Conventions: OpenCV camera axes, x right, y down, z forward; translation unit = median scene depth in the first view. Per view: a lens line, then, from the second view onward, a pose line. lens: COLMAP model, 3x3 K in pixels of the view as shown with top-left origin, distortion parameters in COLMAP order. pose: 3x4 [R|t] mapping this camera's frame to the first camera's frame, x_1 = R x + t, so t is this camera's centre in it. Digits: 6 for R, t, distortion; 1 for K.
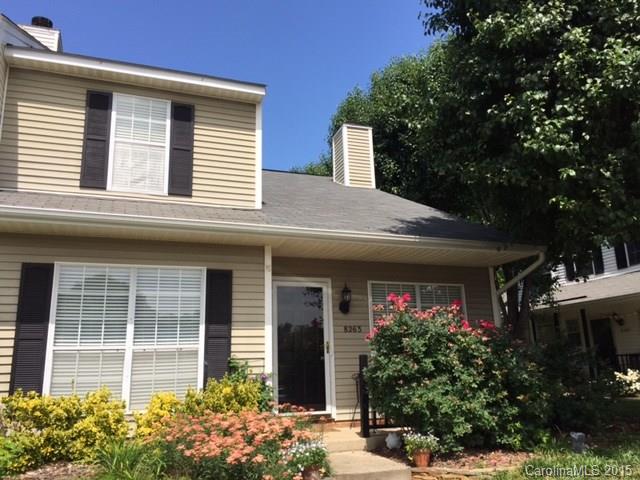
lens RADIAL K [[550.2, 0, 320.9], [0, 550.2, 238.8], [0, 0, 1]] dist [0.040132, -0.040426]
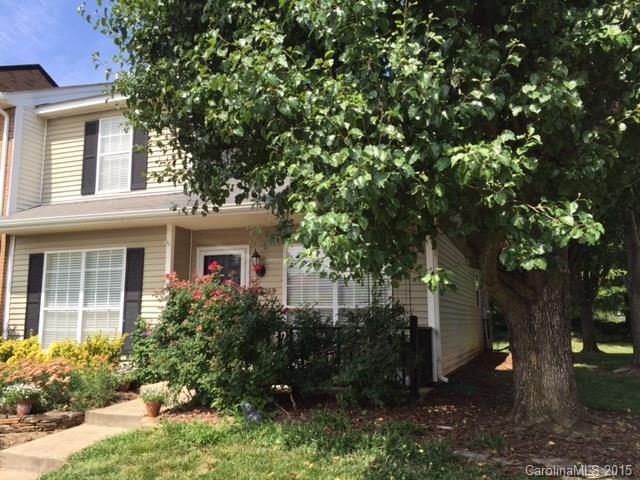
lens RADIAL K [[550.2, 0, 320.5], [0, 550.2, 240.1], [0, 0, 1]] dist [0.040132, -0.040426]
pose [[0.756124, -0.065265, -0.651166, 0.976352], [0.133597, 0.989455, 0.055959, 0.024127], [0.640647, -0.129306, 0.756870, 0.321427]]
